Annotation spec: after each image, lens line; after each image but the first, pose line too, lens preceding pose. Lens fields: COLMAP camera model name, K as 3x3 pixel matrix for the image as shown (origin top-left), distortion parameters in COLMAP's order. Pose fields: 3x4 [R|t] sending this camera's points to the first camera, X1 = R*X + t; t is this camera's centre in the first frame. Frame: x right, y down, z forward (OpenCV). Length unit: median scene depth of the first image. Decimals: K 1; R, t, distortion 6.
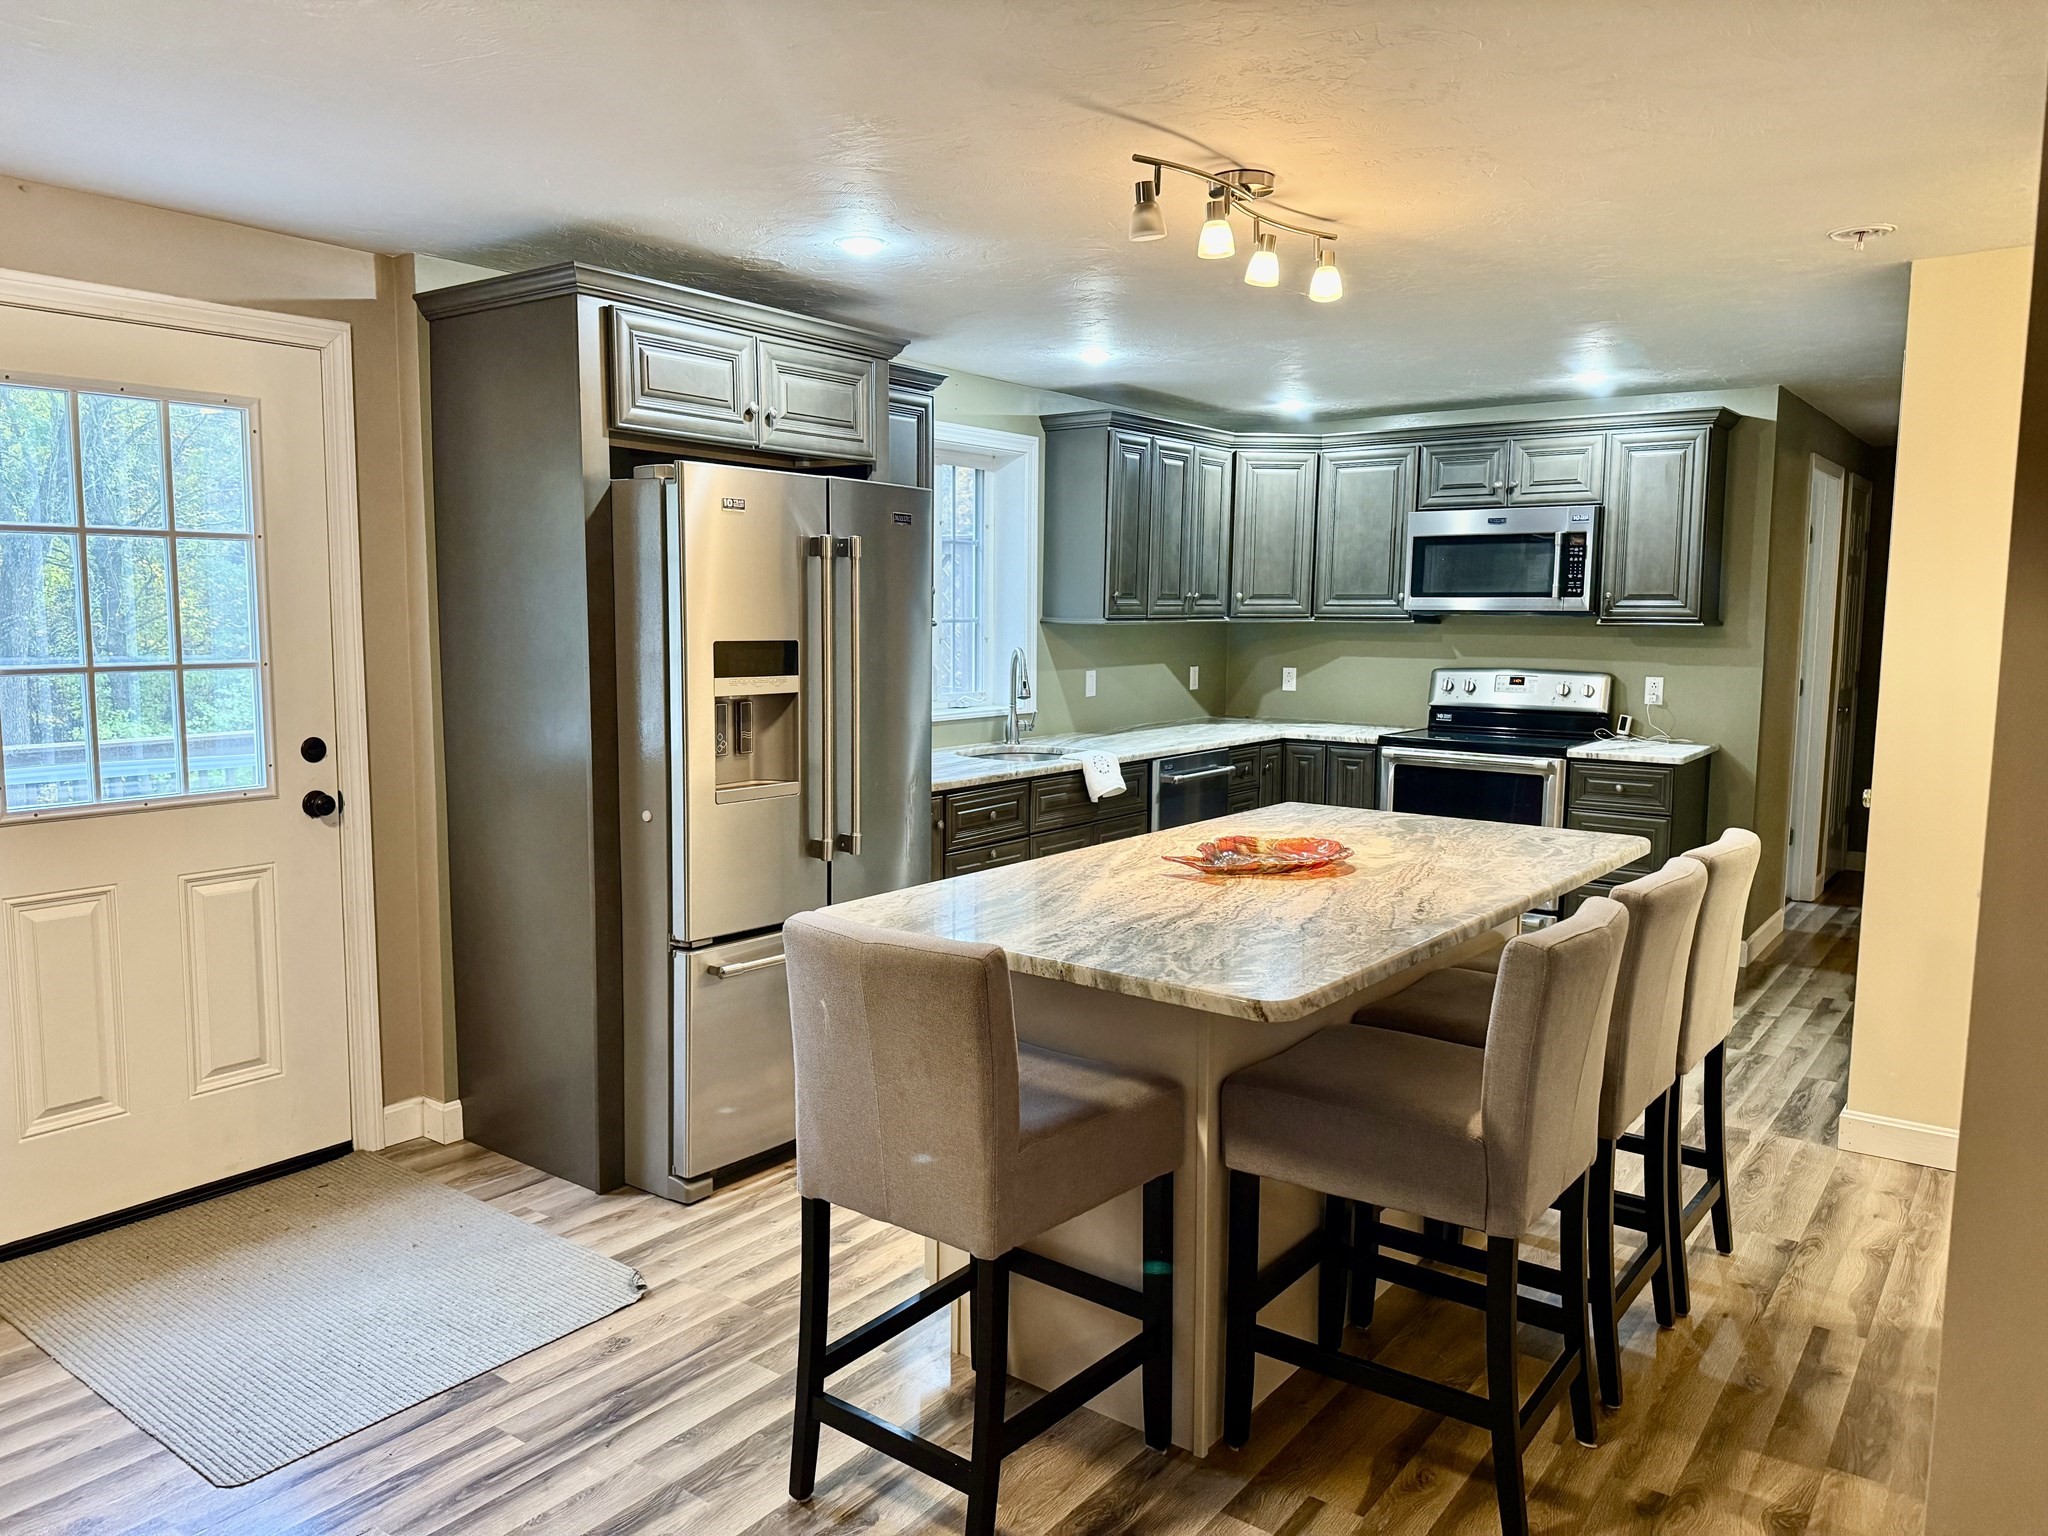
lens RADIAL K [[1399.5, 0, 1024.0], [0, 1399.5, 768.0], [0, 0, 1]] dist [0.061668, -0.001467]
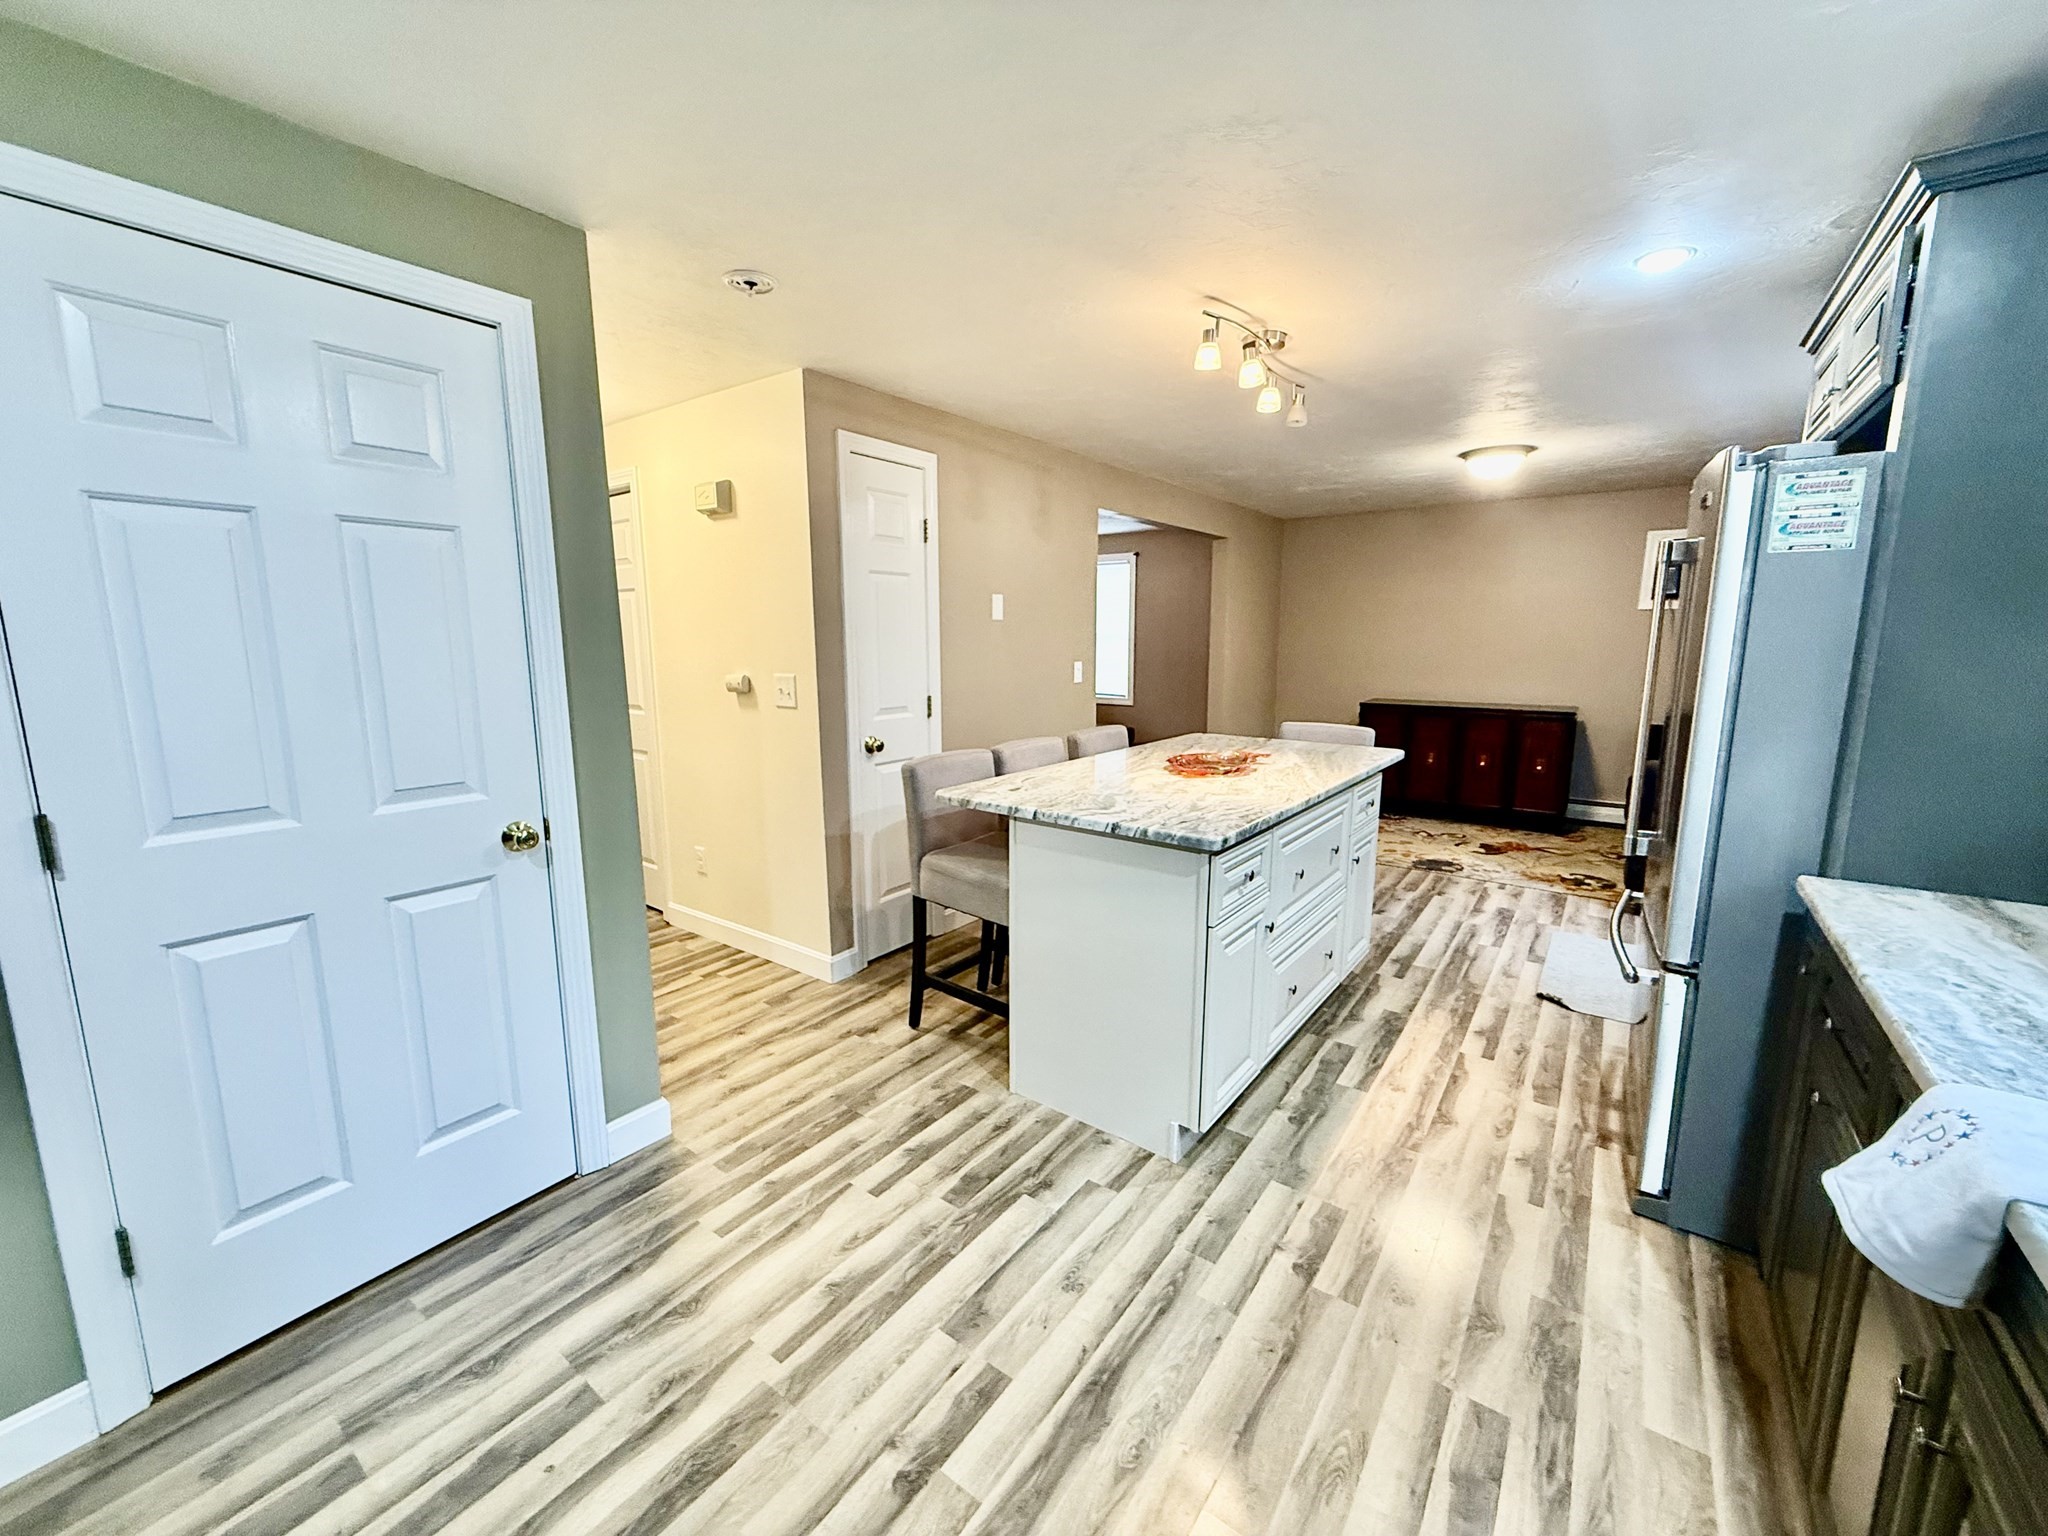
lens RADIAL K [[823.5, 0, 1002.2], [0, 823.5, 761.0], [0, 0, 1]] dist [-0.001852, -0.000291]
pose [[-0.999782, -0.020515, 0.003809, 0.209869], [-0.018726, 0.962699, 0.269926, -0.097277], [-0.009204, 0.269796, -0.962874, 0.940980]]
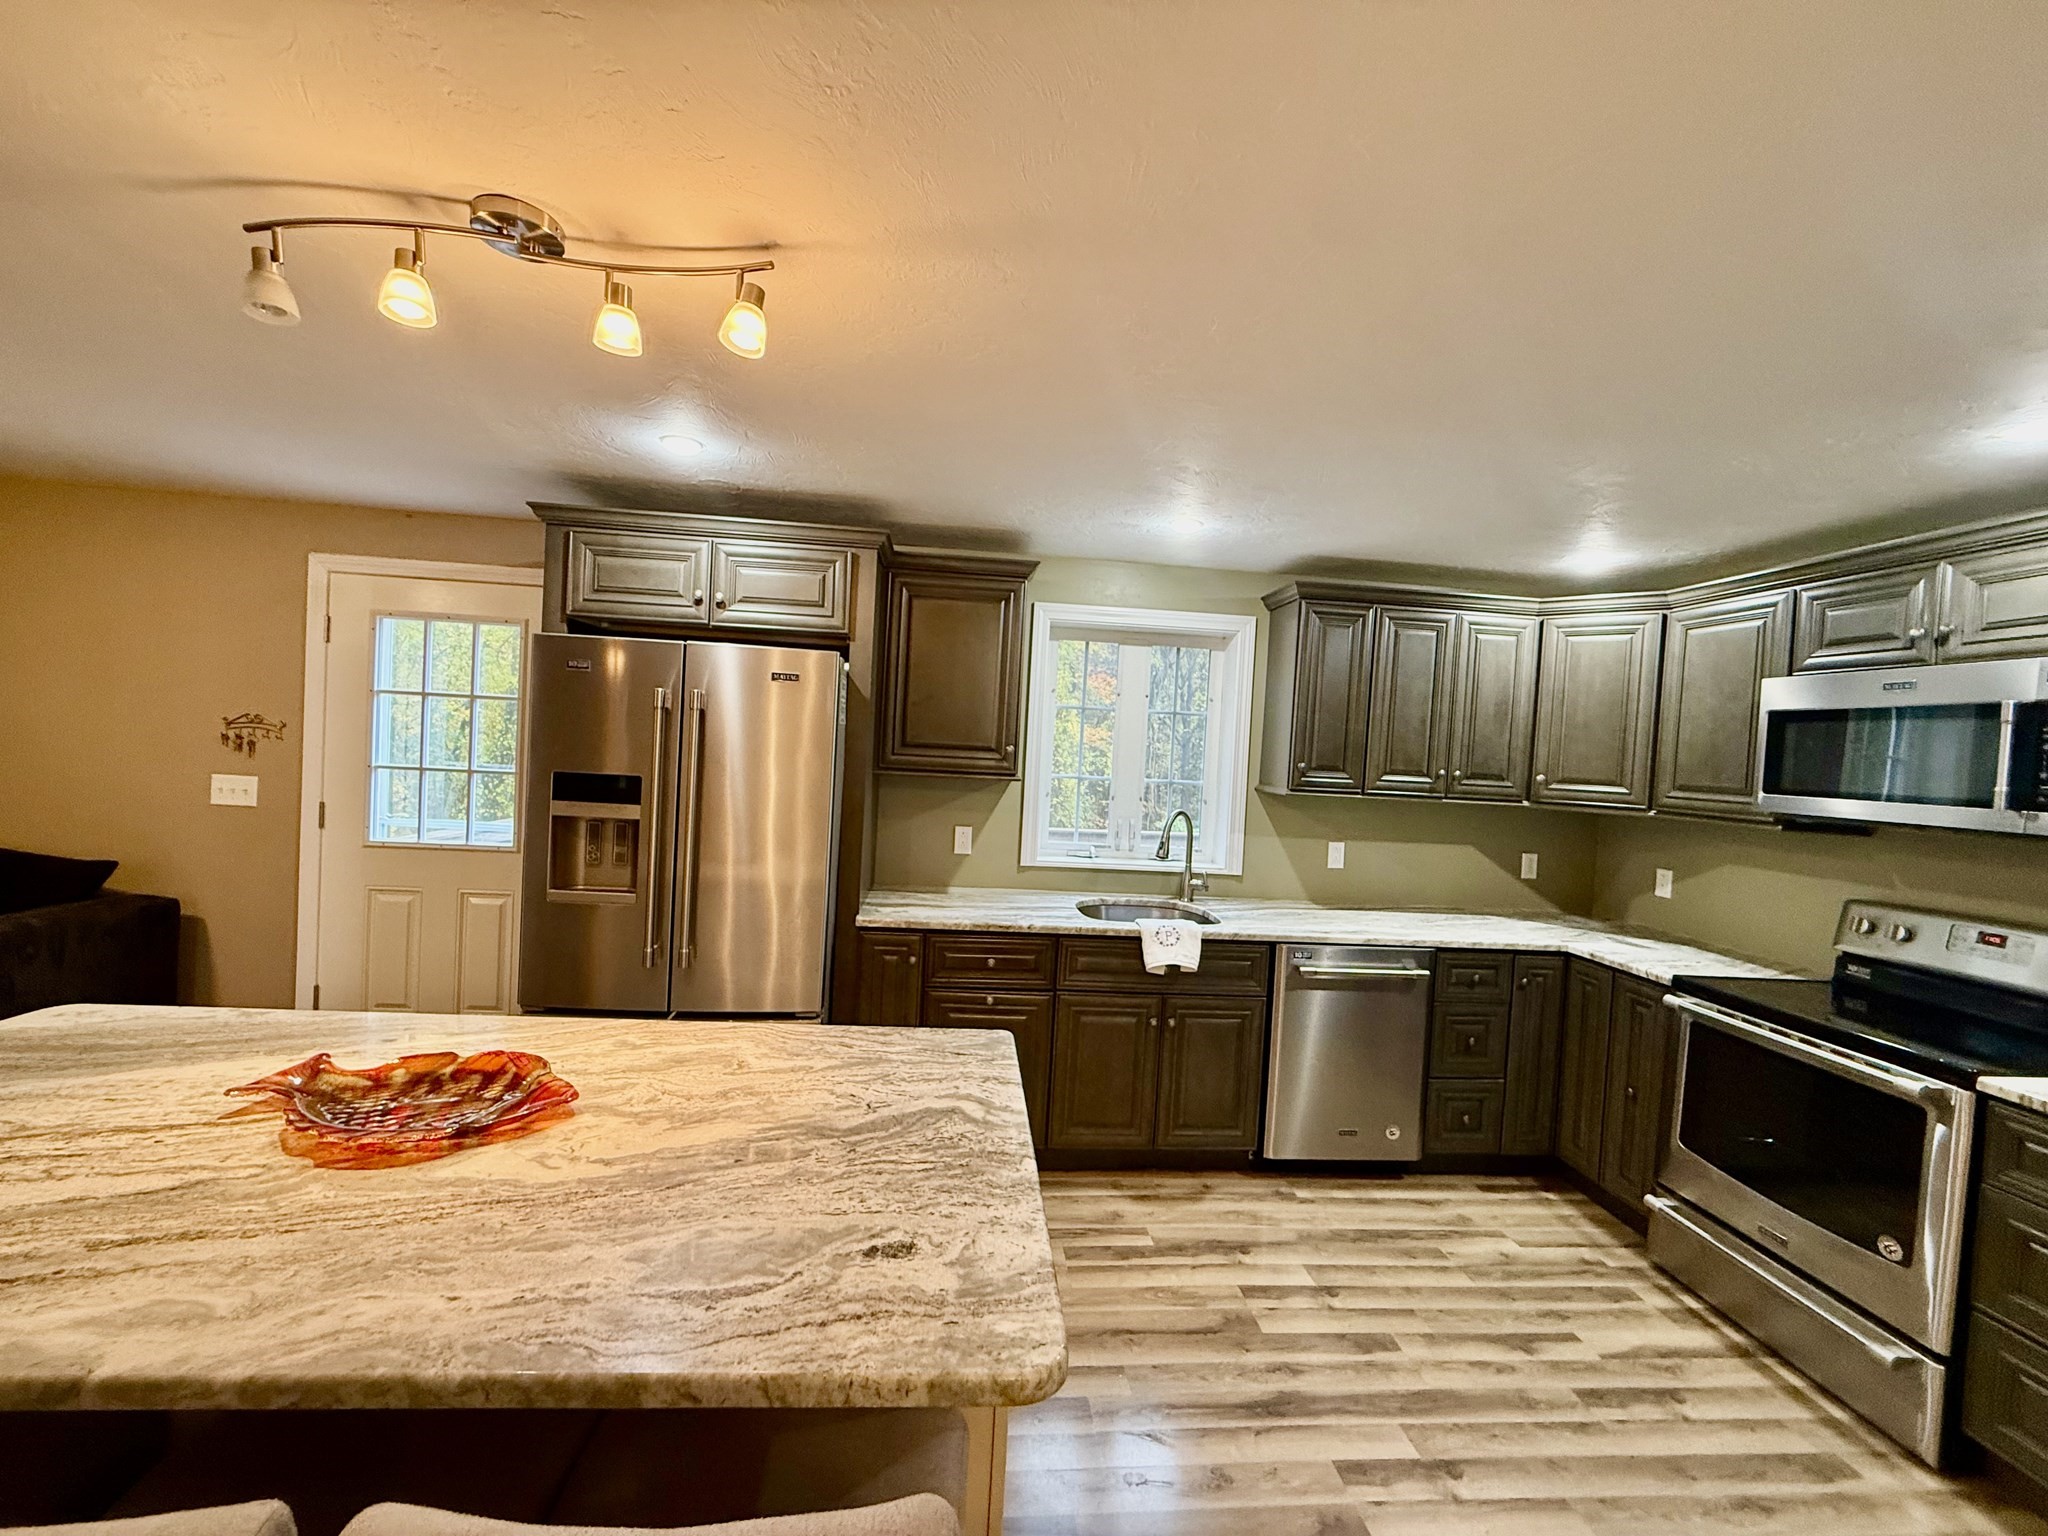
lens RADIAL K [[823.5, 0, 1002.2], [0, 823.5, 761.0], [0, 0, 1]] dist [-0.001852, -0.000291]
pose [[0.671394, 0.044105, -0.739787, 0.328970], [-0.136178, 0.988573, -0.064651, -0.058248], [0.728482, 0.144149, 0.669727, 0.436837]]
